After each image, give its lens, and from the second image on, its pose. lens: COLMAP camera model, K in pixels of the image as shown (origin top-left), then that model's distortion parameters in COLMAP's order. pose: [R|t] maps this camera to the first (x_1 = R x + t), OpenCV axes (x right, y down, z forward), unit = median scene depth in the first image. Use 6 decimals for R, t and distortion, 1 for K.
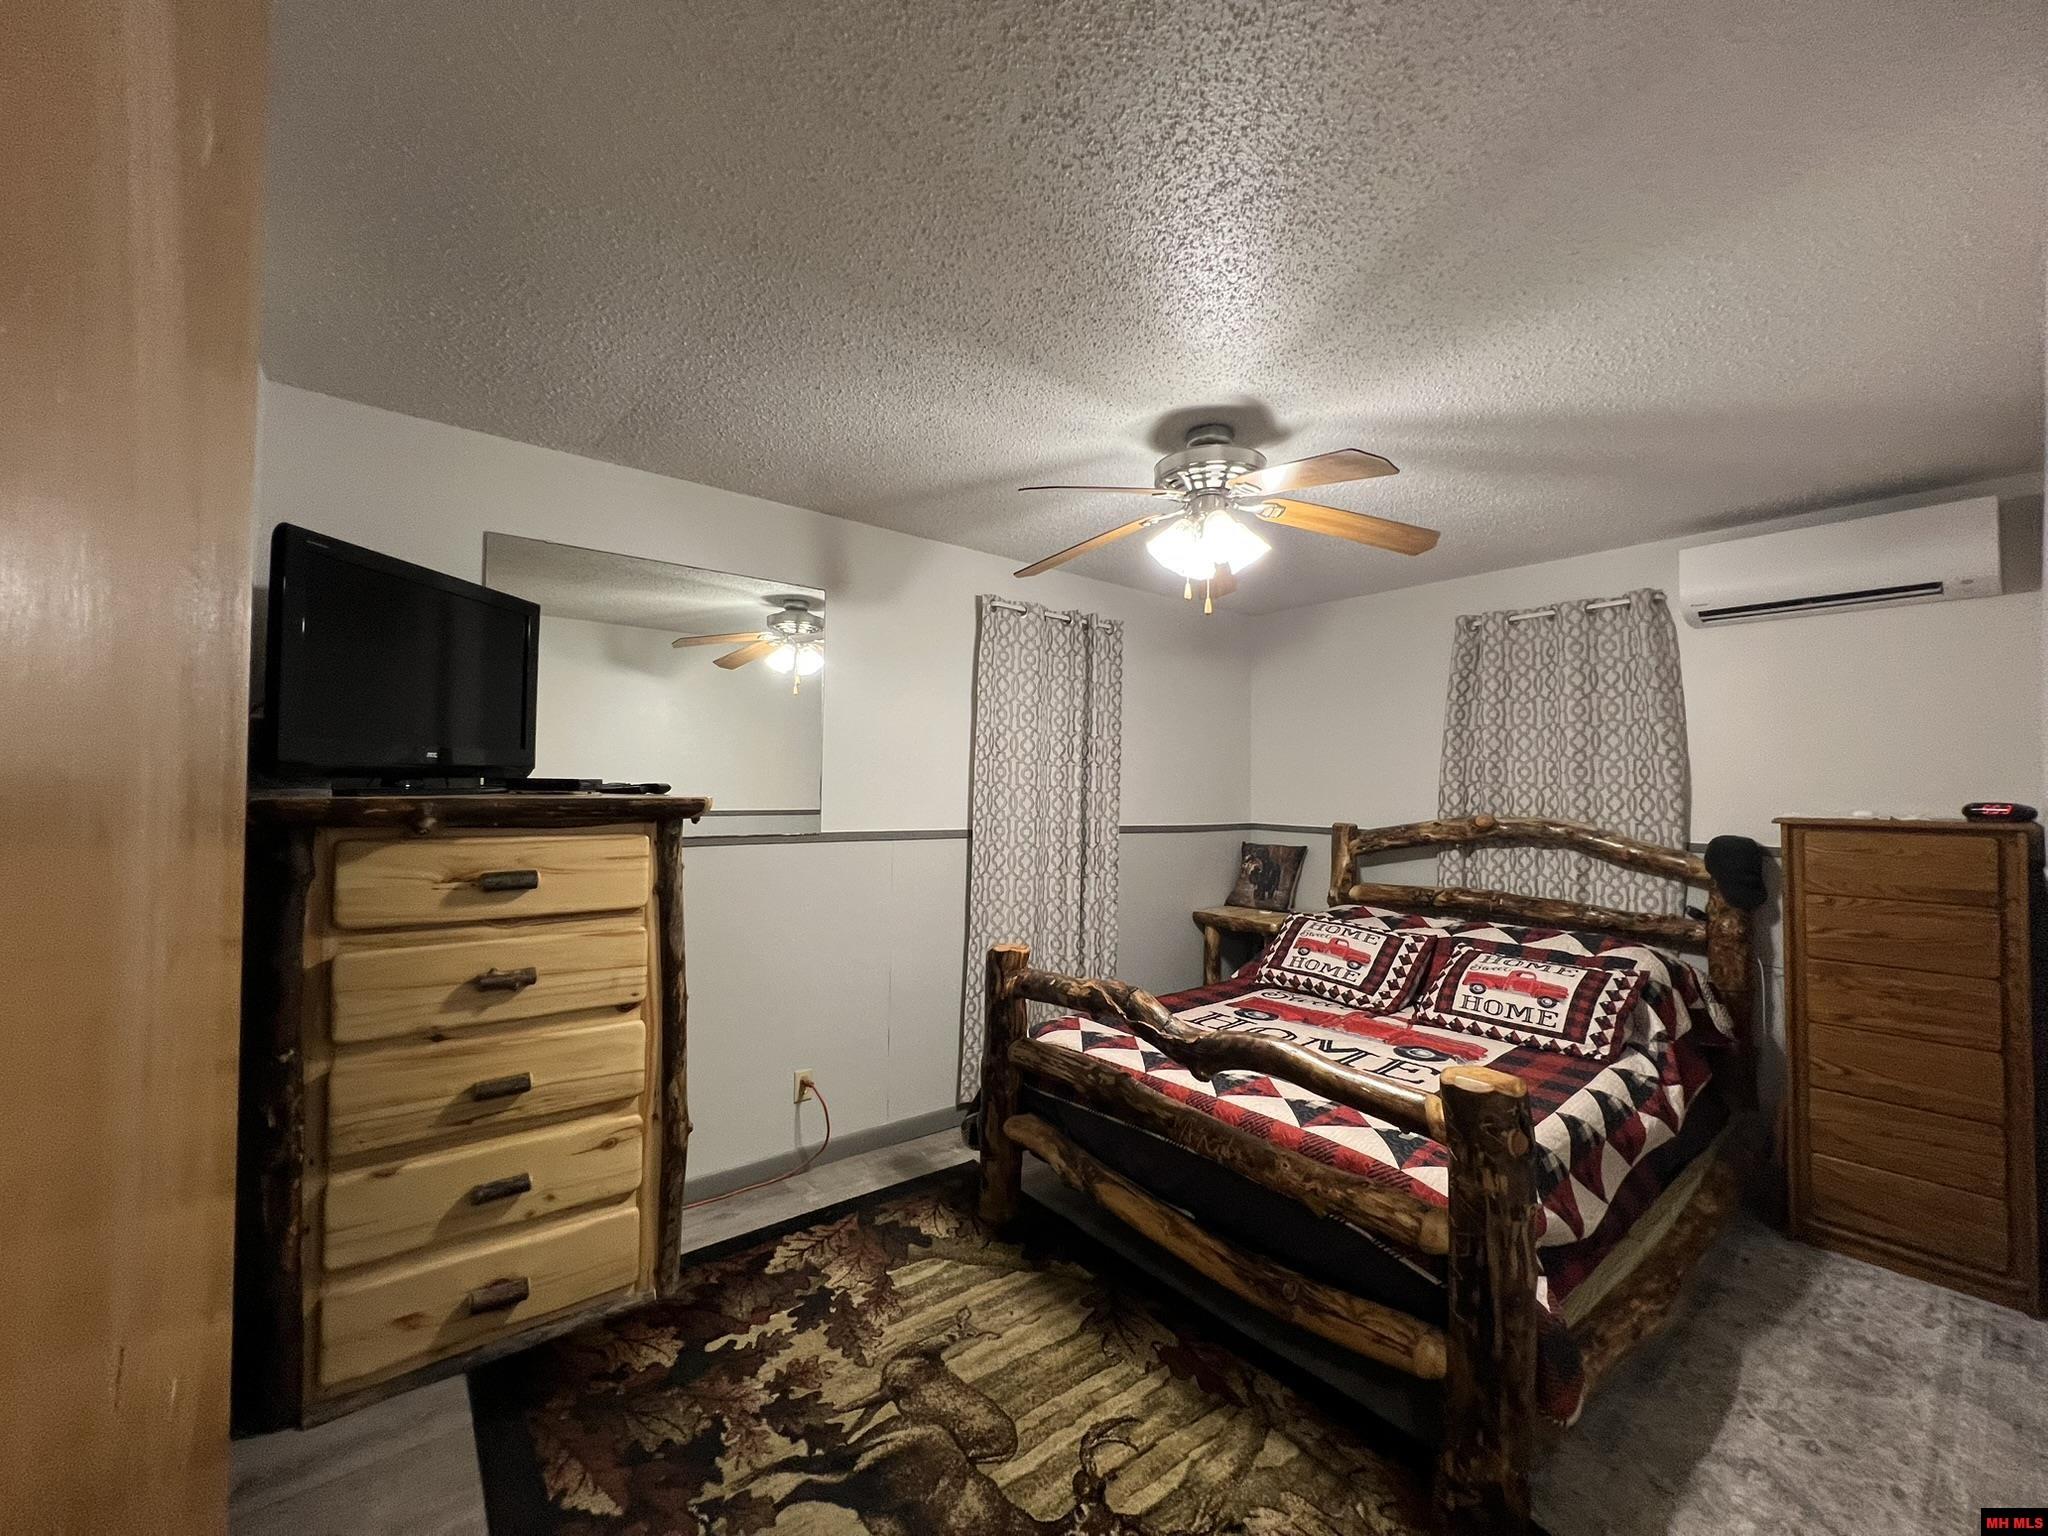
lens RADIAL K [[823.5, 0, 1024.0], [0, 823.5, 768.0], [0, 0, 1]] dist [-0.001024, 0.000484]
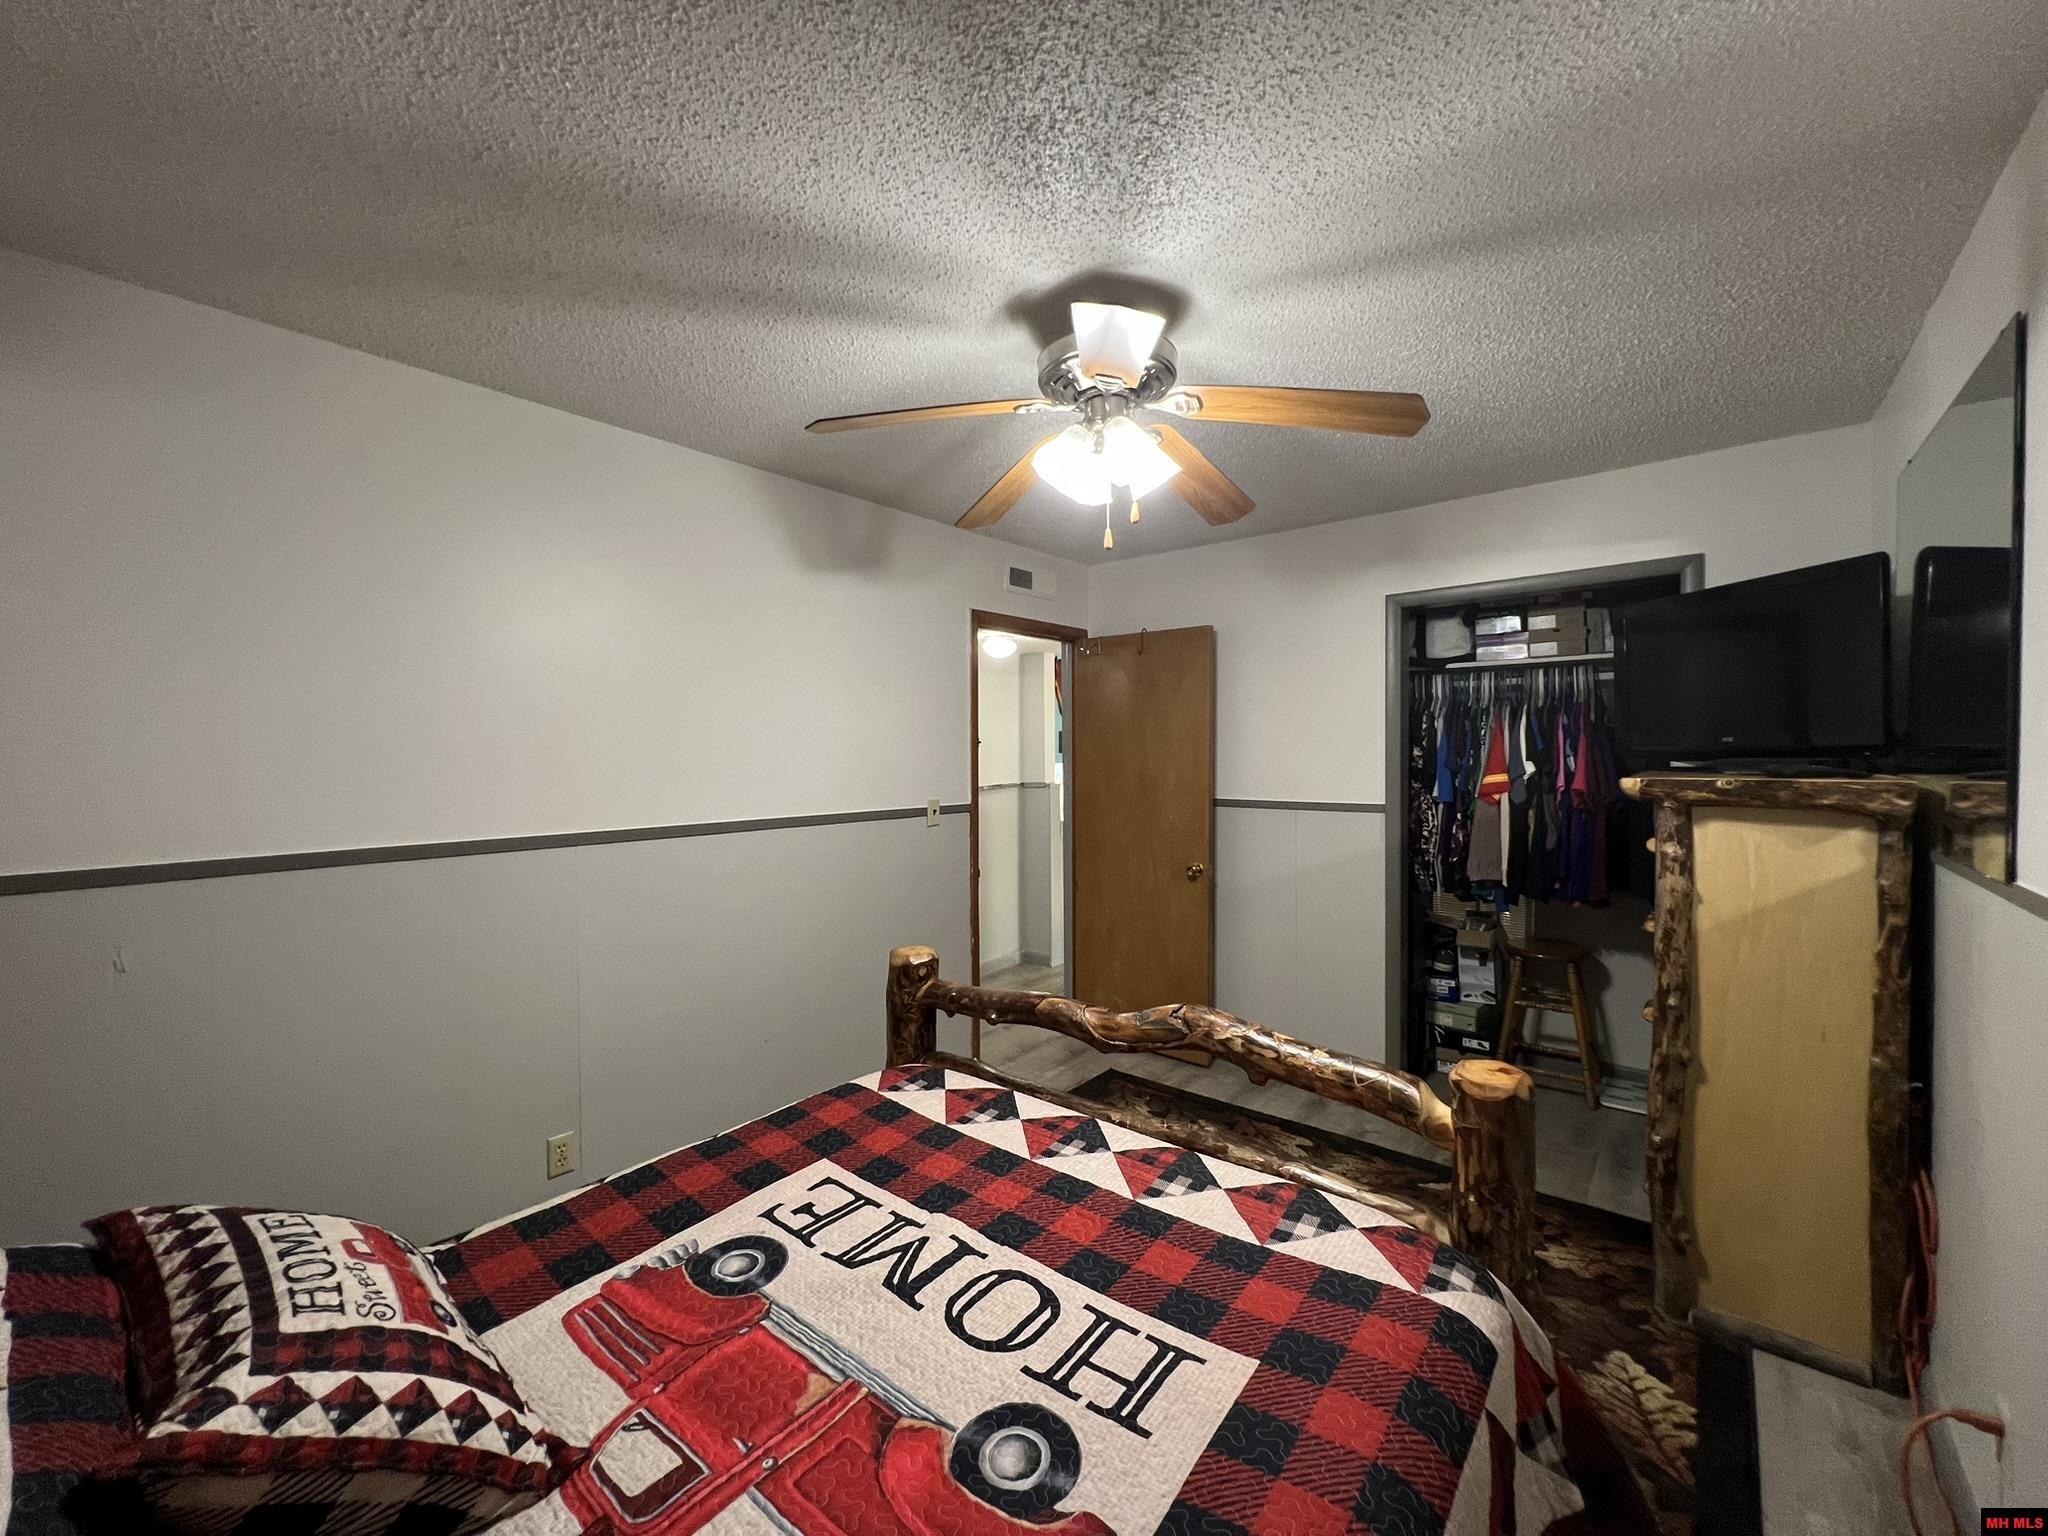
lens RADIAL K [[819.1, 0, 1024.3], [0, 819.1, 765.9], [0, 0, 1]] dist [-0.001878, 0.000041]
pose [[-0.981576, -0.004411, -0.191022, 0.422527], [-0.002054, 0.999919, -0.012539, 0.031253], [0.191062, -0.011916, -0.981506, 1.637415]]
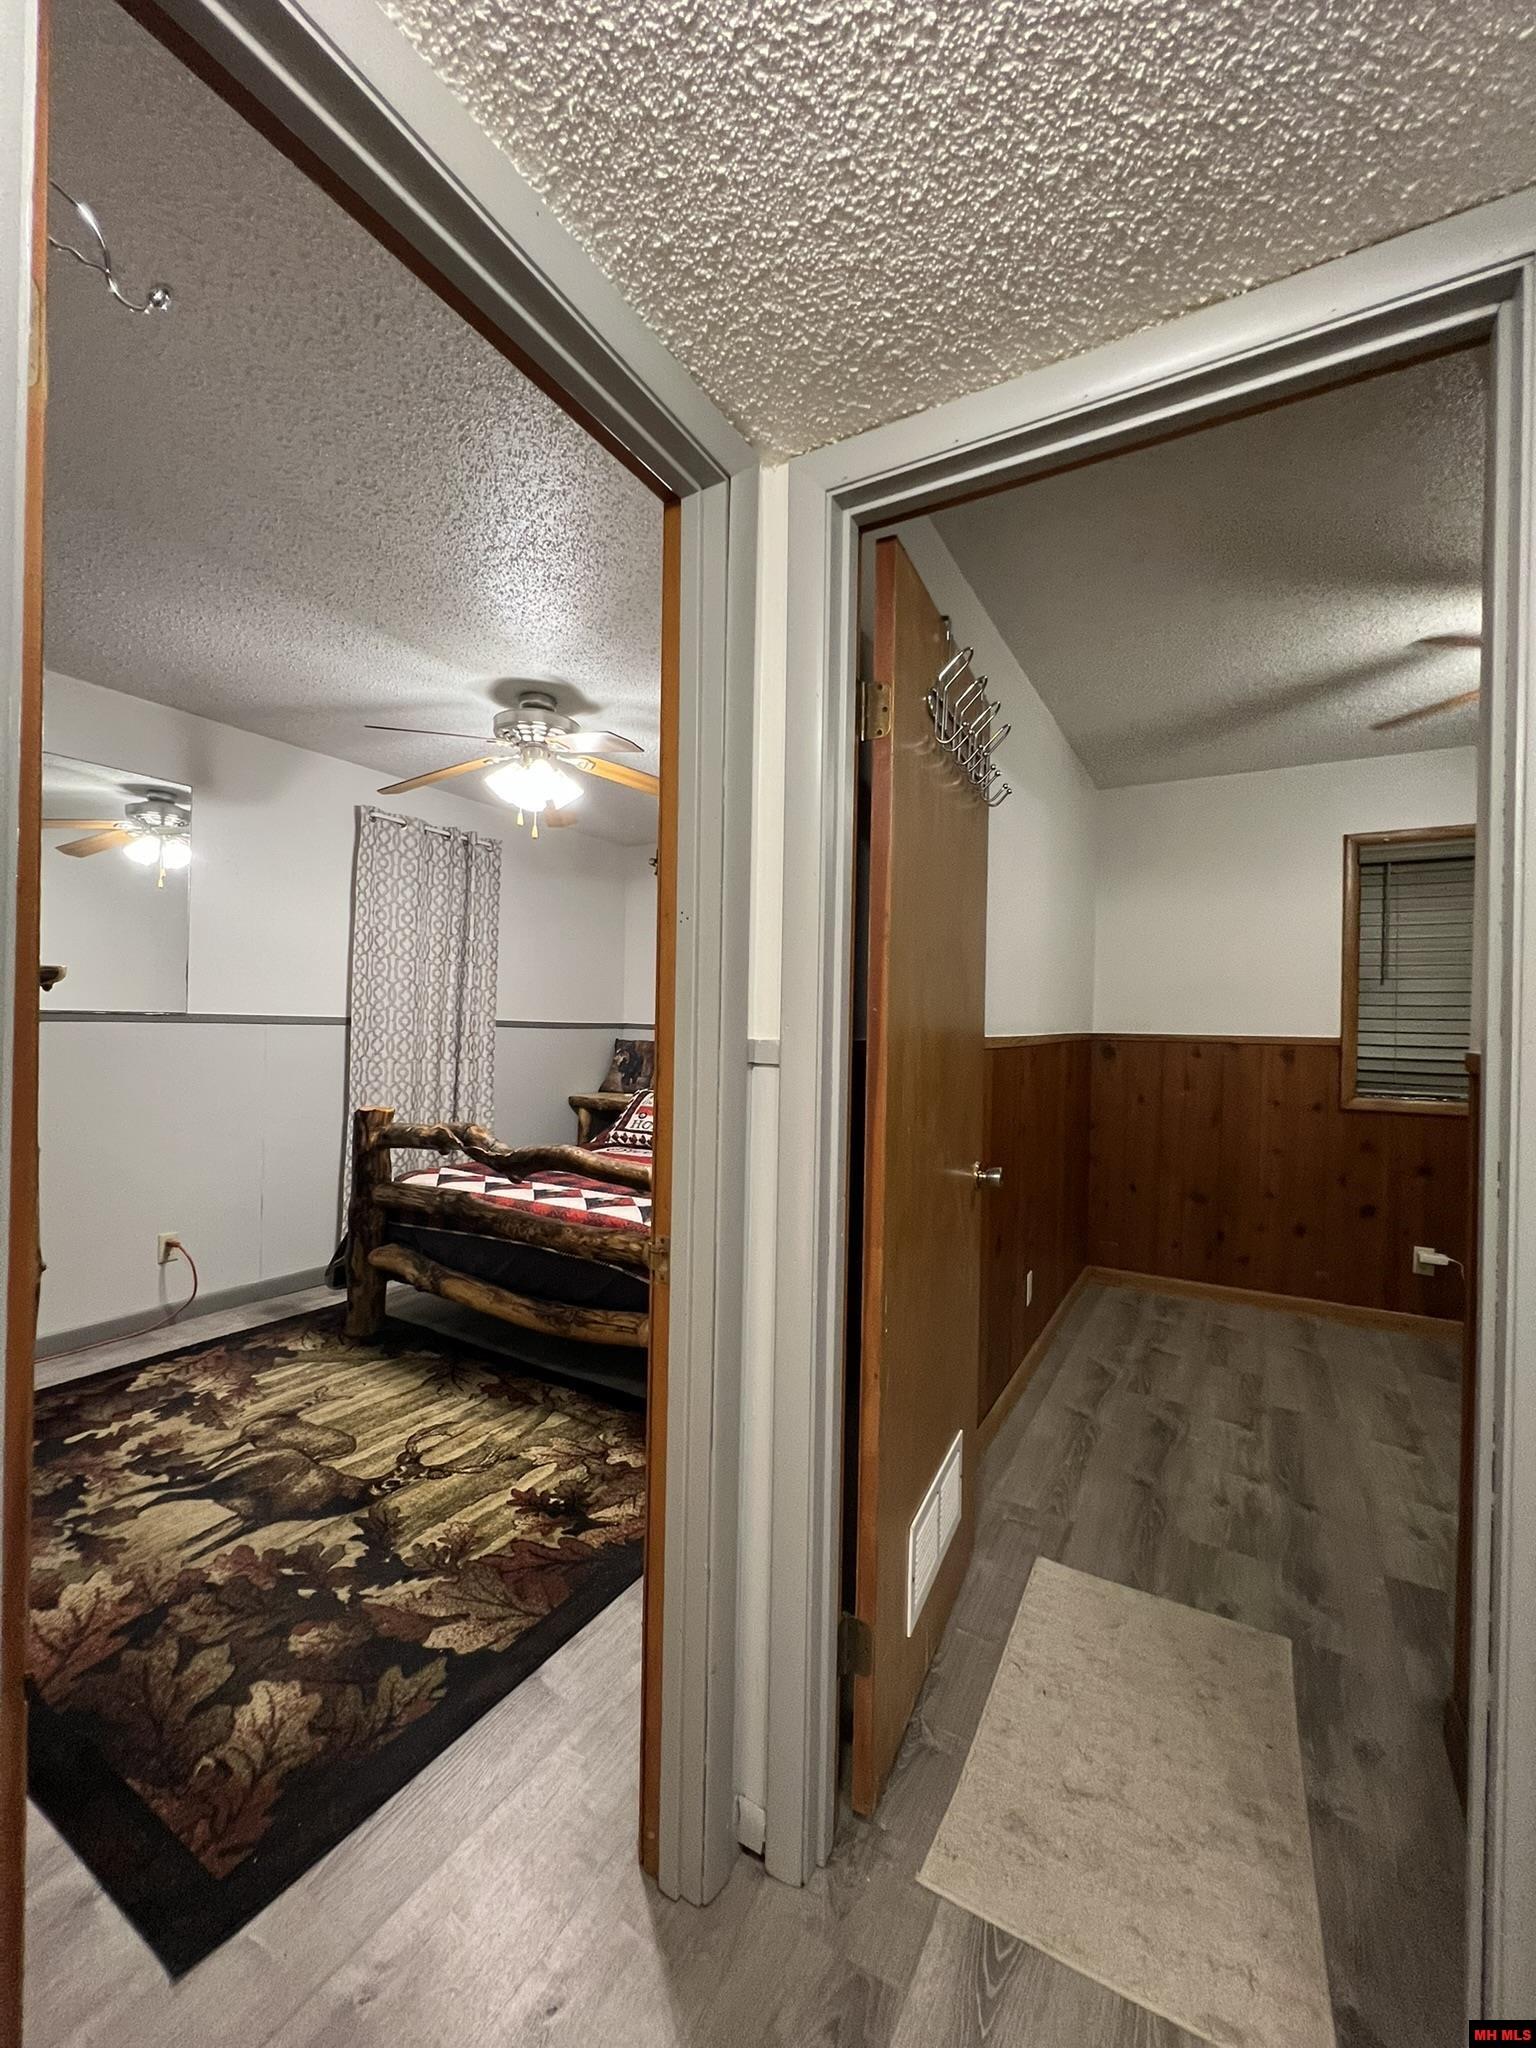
lens RADIAL K [[823.5, 0, 769.8], [0, 823.5, 1025.6], [0, 0, 1]] dist [-0.001024, 0.000484]
pose [[0.935270, 0.006879, 0.353868, 0.103767], [-0.018853, 0.999360, 0.030402, 0.058689], [-0.353433, -0.035106, 0.934801, -0.337225]]
